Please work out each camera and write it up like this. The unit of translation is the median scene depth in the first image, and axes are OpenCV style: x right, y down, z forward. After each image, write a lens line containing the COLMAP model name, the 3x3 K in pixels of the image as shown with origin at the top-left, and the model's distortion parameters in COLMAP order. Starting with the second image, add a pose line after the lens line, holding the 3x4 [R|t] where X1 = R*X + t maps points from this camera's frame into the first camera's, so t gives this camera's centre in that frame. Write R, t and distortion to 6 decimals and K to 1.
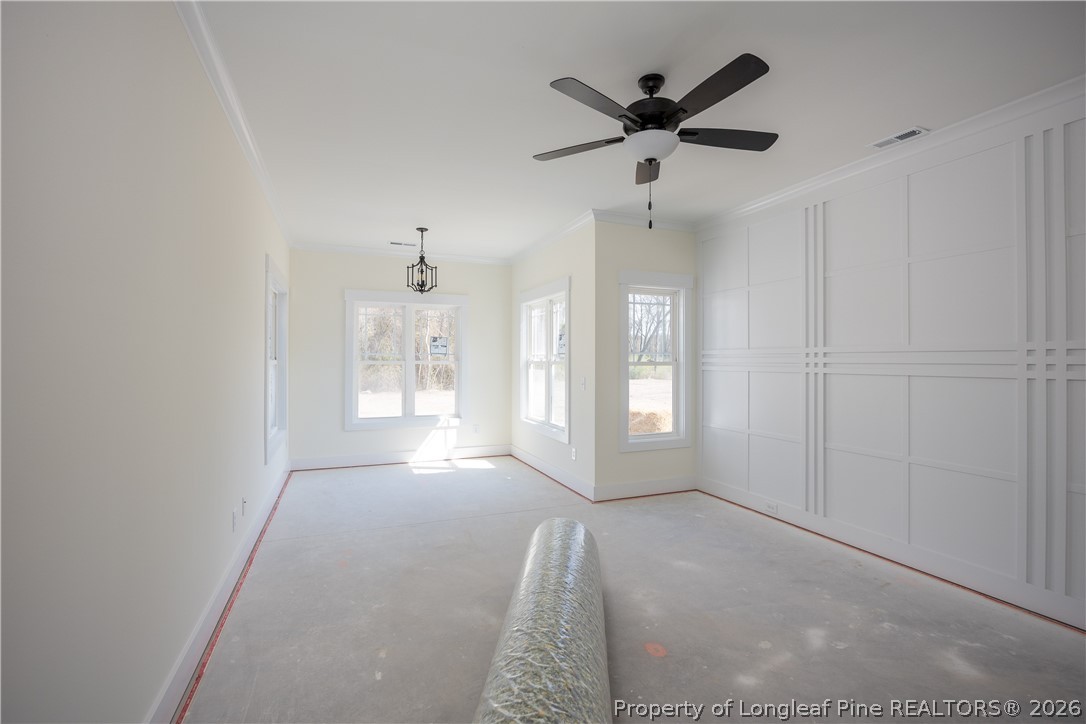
lens RADIAL K [[491.7, 0, 543.0], [0, 491.7, 362.0], [0, 0, 1]] dist [-0.002037, -0.000154]
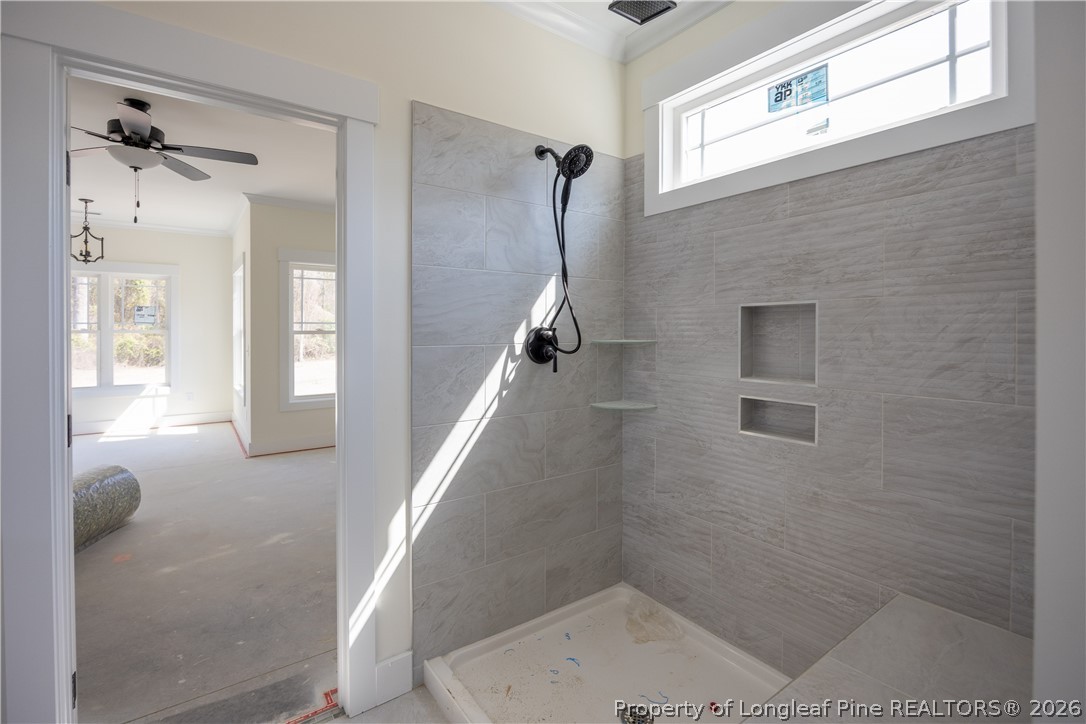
lens RADIAL K [[494.9, 0, 543.0], [0, 494.9, 336.6], [0, 0, 1]] dist [0.000419, 0.000134]
pose [[0.973487, -0.003141, 0.228720, 0.382395], [0.000660, 0.999940, 0.010922, 0.000634], [-0.228741, -0.010482, 0.973431, -0.185418]]
